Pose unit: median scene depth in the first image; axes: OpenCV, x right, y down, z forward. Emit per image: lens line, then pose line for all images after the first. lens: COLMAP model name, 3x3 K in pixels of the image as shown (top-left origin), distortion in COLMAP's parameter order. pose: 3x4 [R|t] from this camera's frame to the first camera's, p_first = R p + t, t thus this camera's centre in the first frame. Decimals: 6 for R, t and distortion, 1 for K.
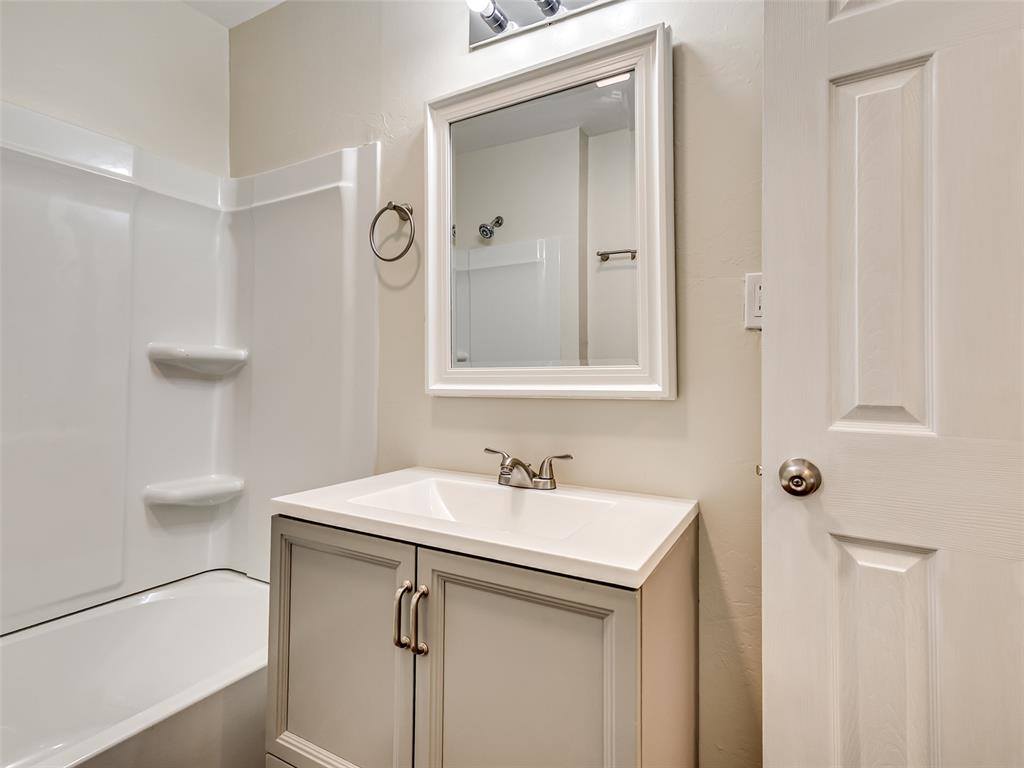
lens RADIAL K [[511.4, 0, 513.9], [0, 511.4, 373.1], [0, 0, 1]] dist [0.012734, -0.000327]
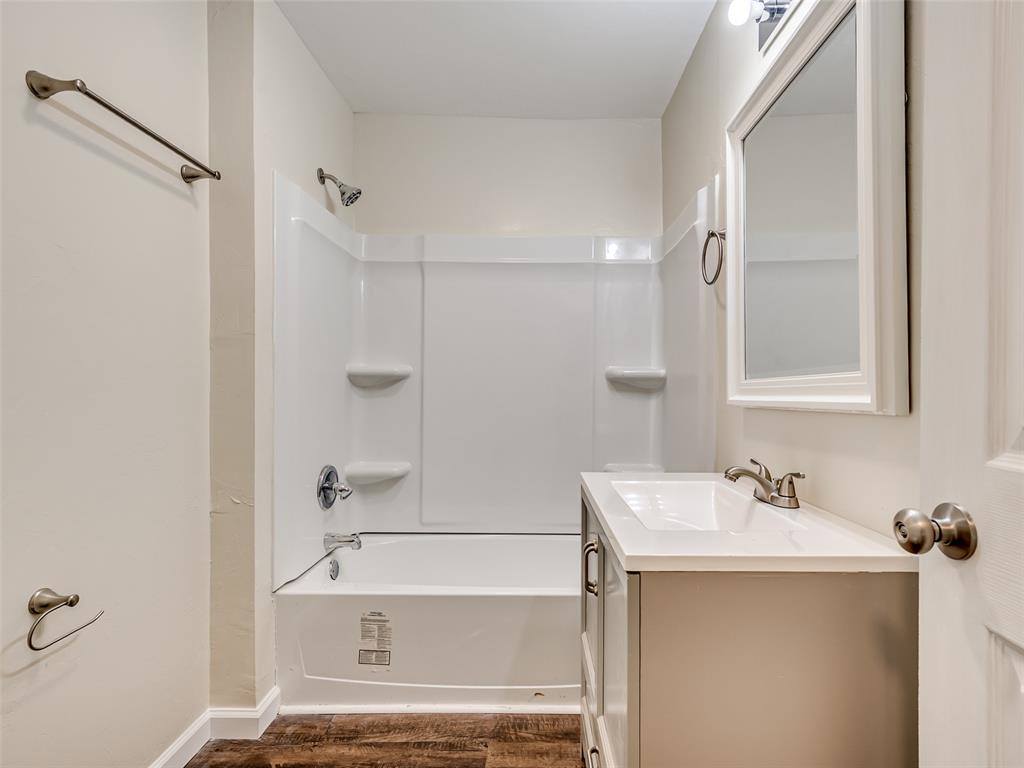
lens RADIAL K [[511.4, 0, 514.8], [0, 511.4, 392.5], [0, 0, 1]] dist [0.012734, -0.000327]
pose [[0.451177, -0.007540, -0.892403, 0.580467], [0.020720, 0.999783, 0.002028, 0.004275], [0.892194, -0.019406, 0.451236, 0.123845]]
